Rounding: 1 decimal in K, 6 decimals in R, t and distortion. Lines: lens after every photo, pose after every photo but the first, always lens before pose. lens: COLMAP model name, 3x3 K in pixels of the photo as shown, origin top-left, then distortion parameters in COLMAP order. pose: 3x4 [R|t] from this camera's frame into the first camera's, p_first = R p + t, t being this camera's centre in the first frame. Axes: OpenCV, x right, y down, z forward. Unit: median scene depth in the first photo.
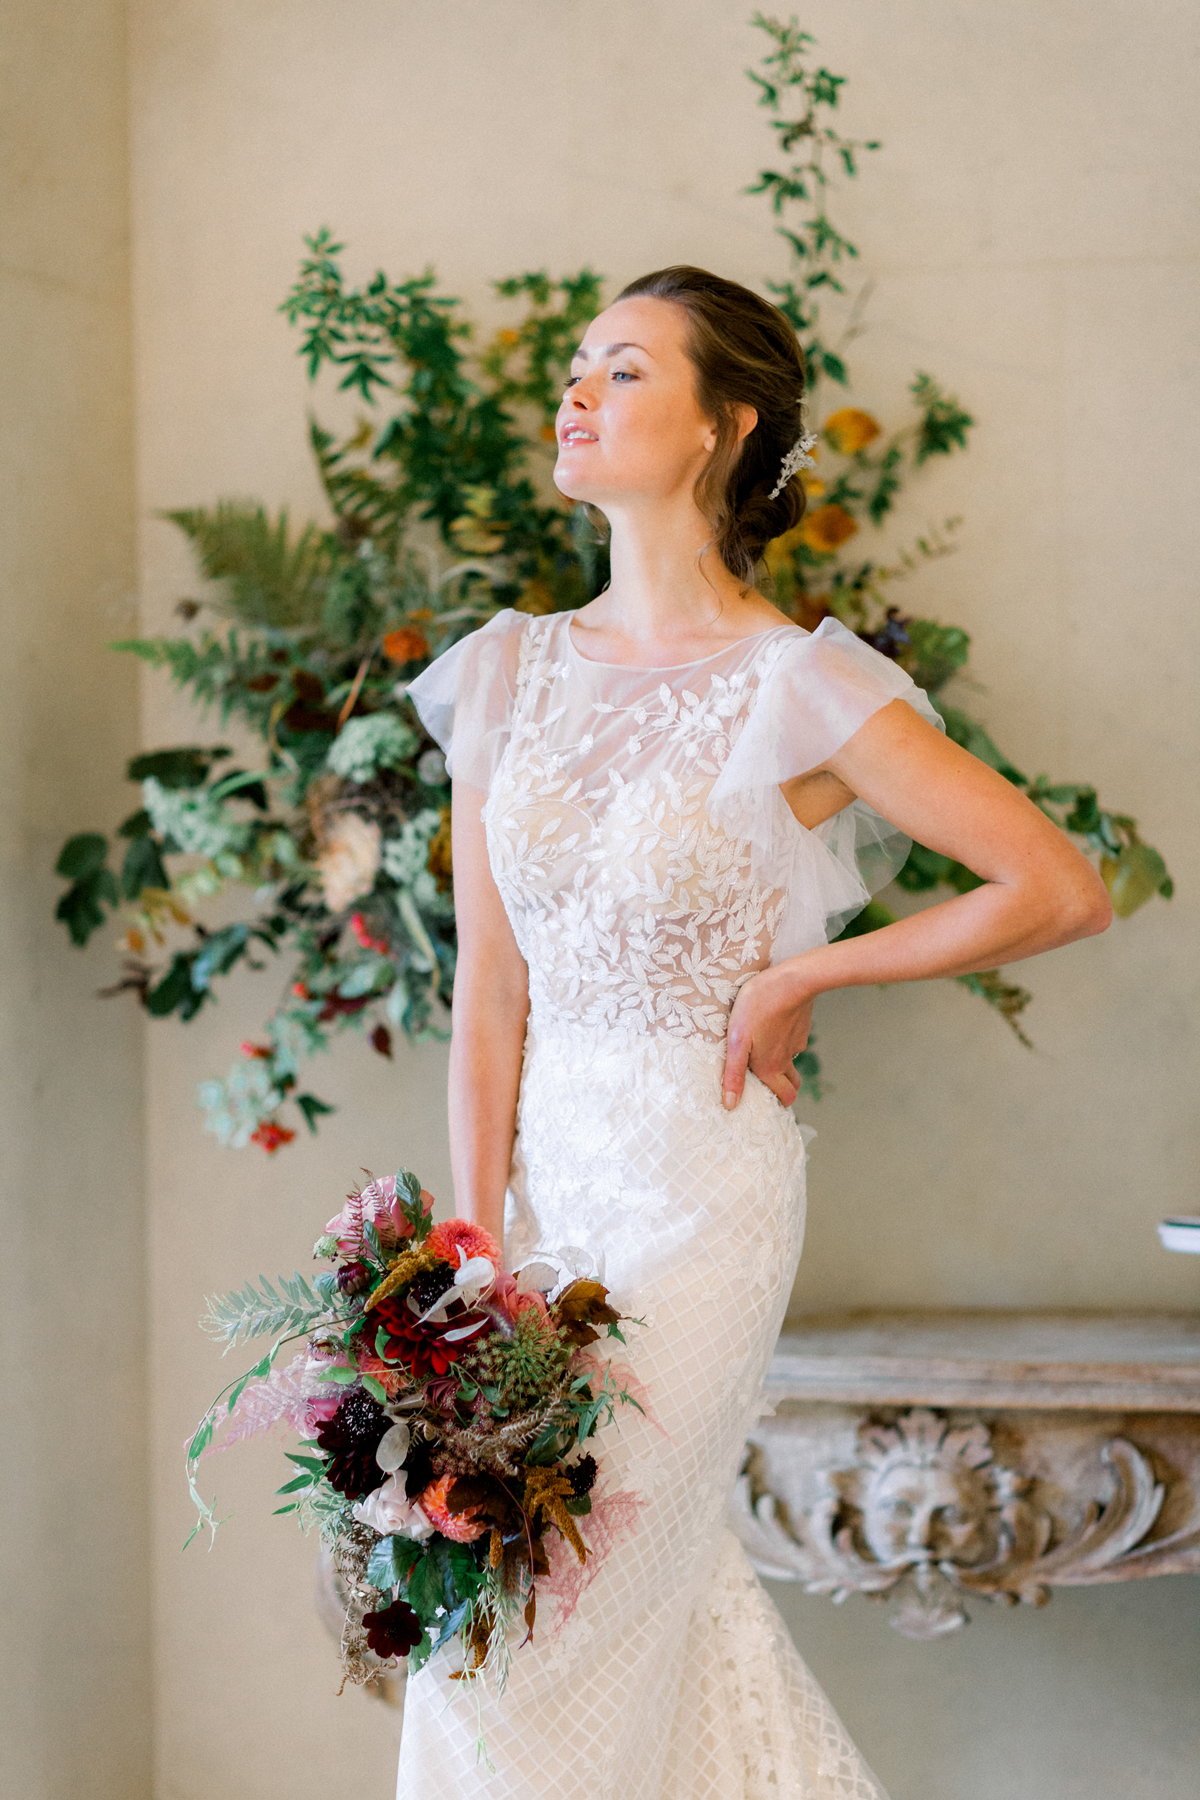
lens RADIAL K [[4468.5, 0, 502.2], [0, 4468.5, 901.5], [0, 0, 1]] dist [0.087813, 0.121032]
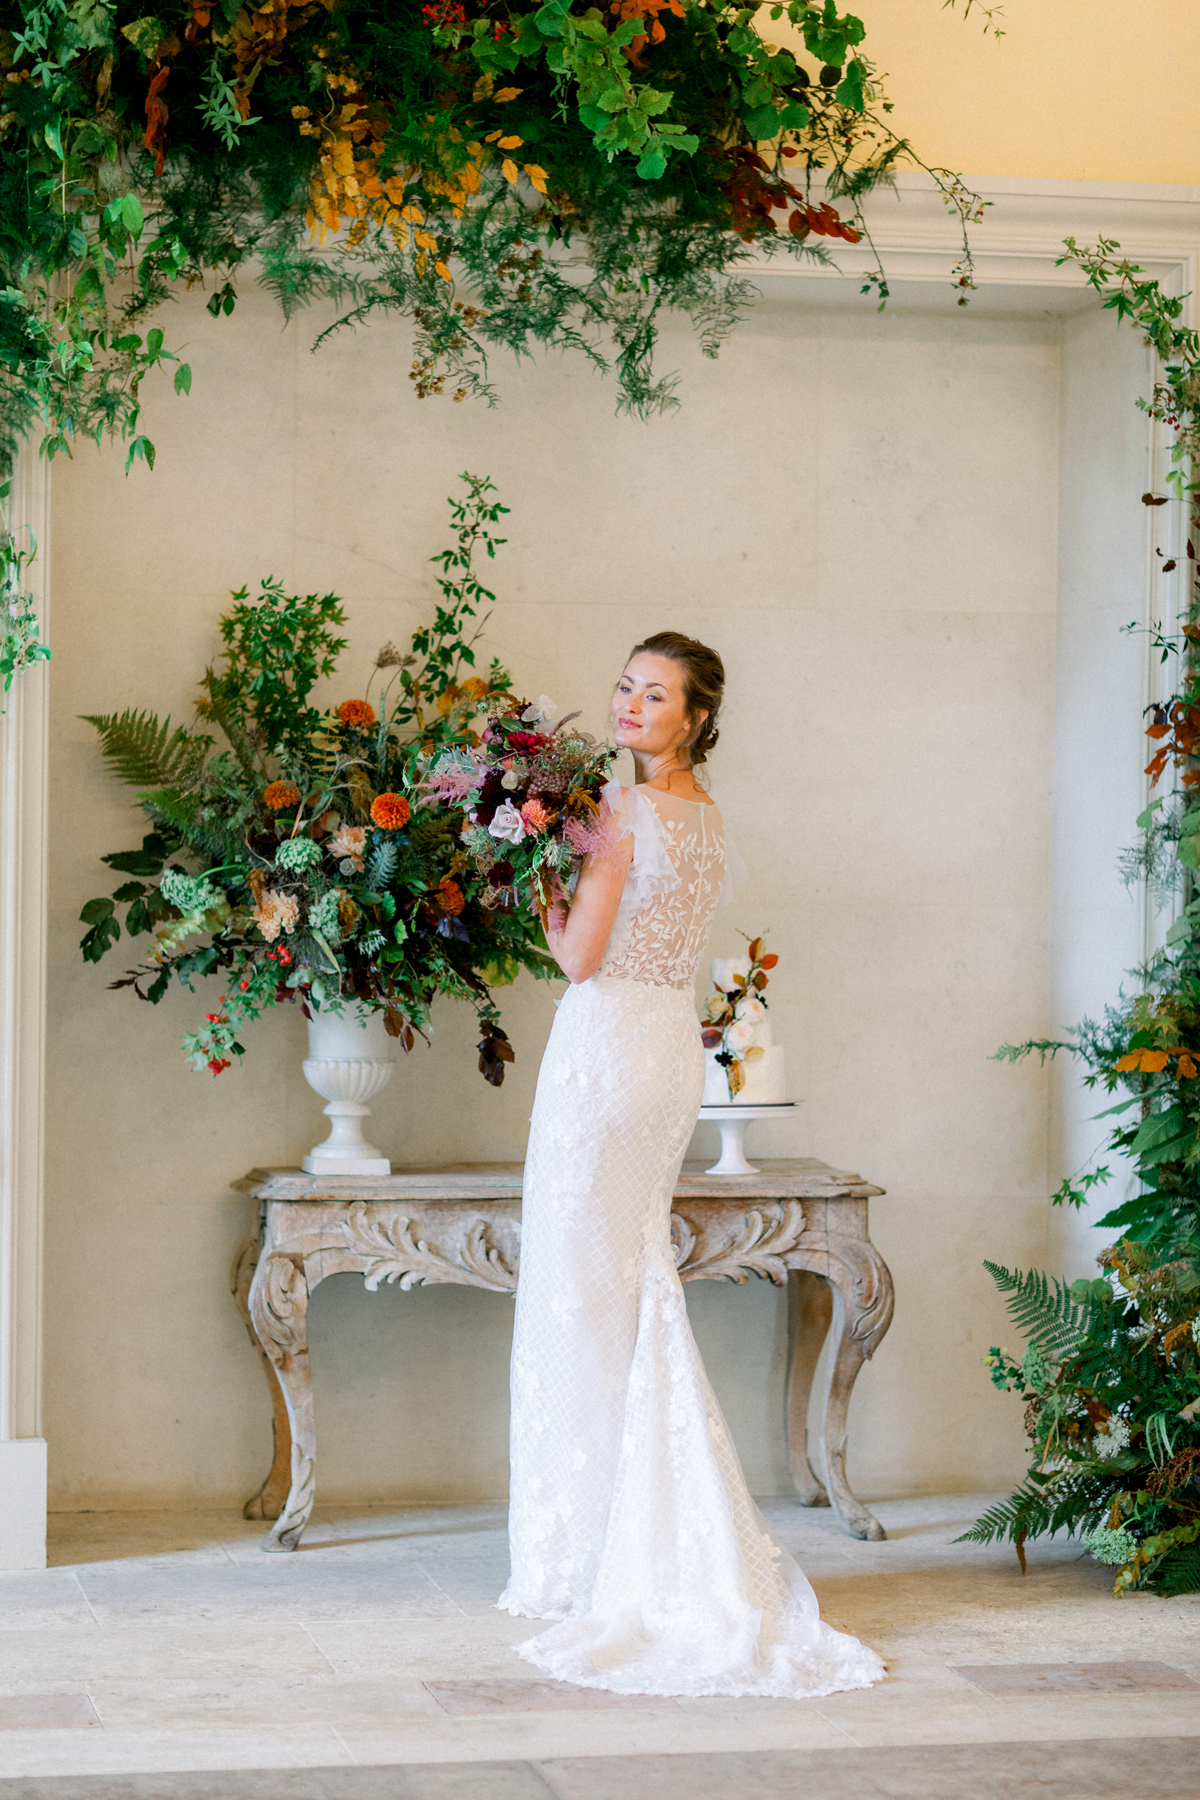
lens RADIAL K [[4468.5, 0, 502.2], [0, 4468.5, 901.5], [0, 0, 1]] dist [0.087813, 0.121032]
pose [[0.900574, 0.015683, 0.434419, -0.747601], [-0.009706, 0.999825, -0.015974, 0.013525], [-0.434594, 0.010169, 0.900569, -0.708091]]
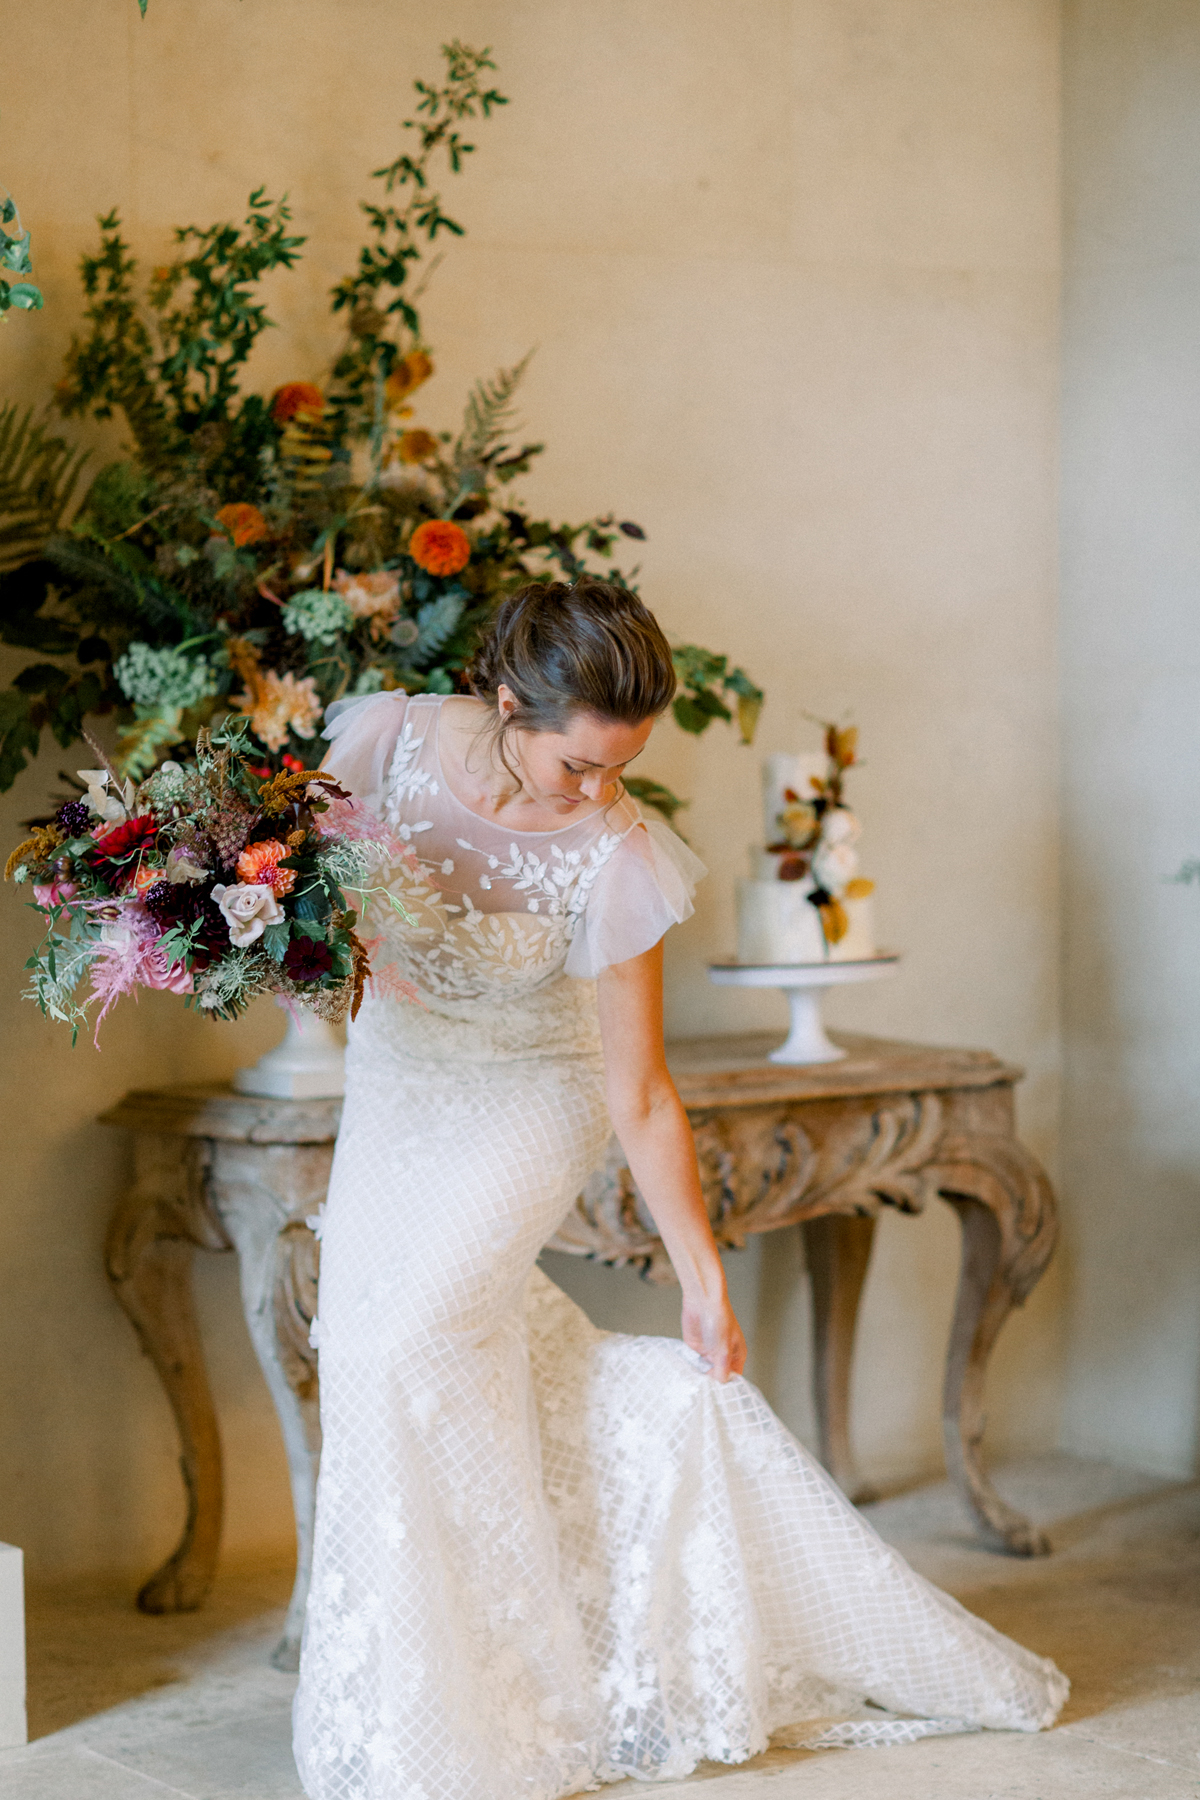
lens RADIAL K [[4468.5, 0, 502.2], [0, 4468.5, 901.5], [0, 0, 1]] dist [0.087813, 0.121032]
pose [[0.661634, -0.042666, 0.748612, -0.896054], [0.020993, 0.999043, 0.038384, -0.002682], [-0.749533, -0.009680, 0.661896, 0.146076]]
